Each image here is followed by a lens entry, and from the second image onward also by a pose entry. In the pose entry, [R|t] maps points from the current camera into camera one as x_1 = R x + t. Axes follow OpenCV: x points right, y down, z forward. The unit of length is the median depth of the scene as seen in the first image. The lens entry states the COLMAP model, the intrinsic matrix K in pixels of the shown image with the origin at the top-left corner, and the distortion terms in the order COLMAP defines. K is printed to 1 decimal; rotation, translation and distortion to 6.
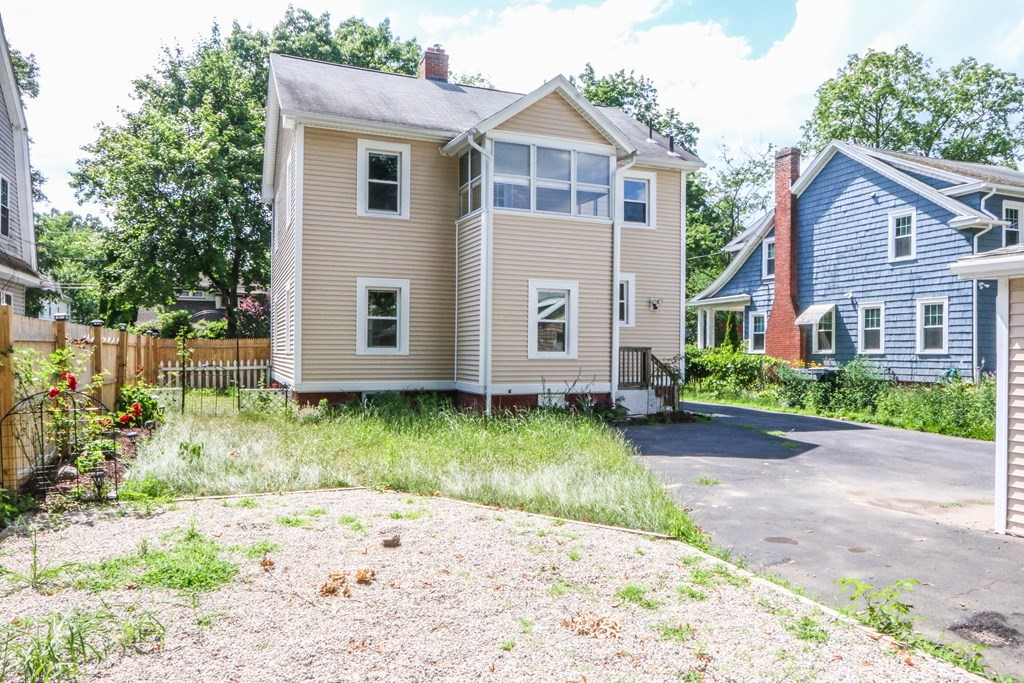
lens RADIAL K [[723.9, 0, 512.0], [0, 723.9, 341.5], [0, 0, 1]] dist [0.001695, 0.002590]
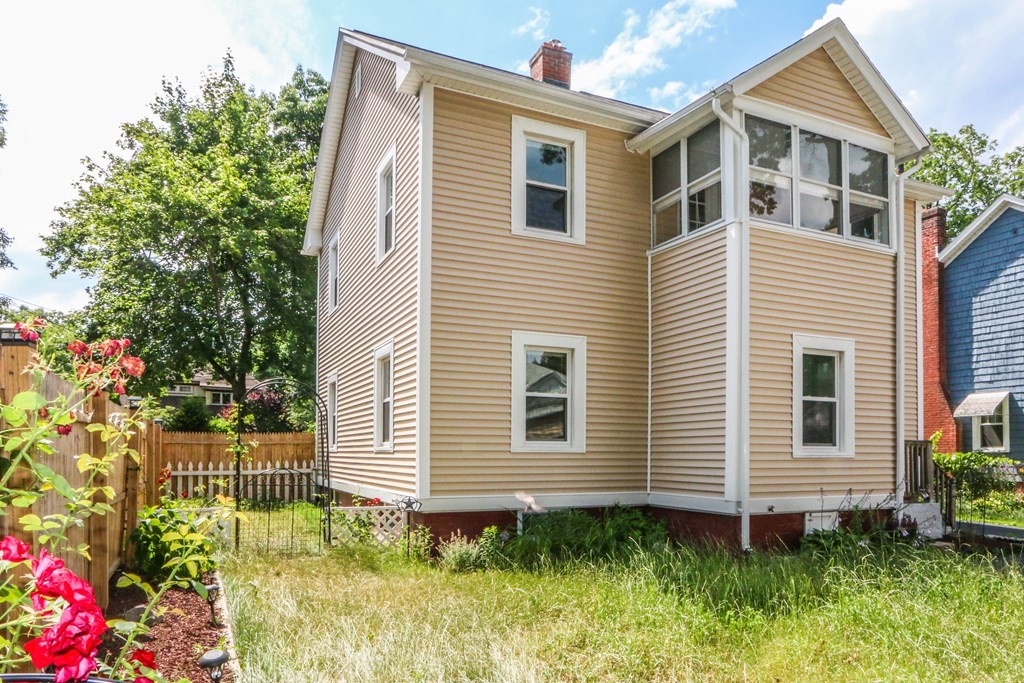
lens RADIAL K [[671.0, 0, 512.6], [0, 671.0, 433.6], [0, 0, 1]] dist [-0.003013, 0.000420]
pose [[0.997660, 0.000748, 0.068360, -0.170927], [0.000329, 0.999876, -0.015740, 0.007849], [-0.068363, 0.015726, 0.997537, 0.277469]]
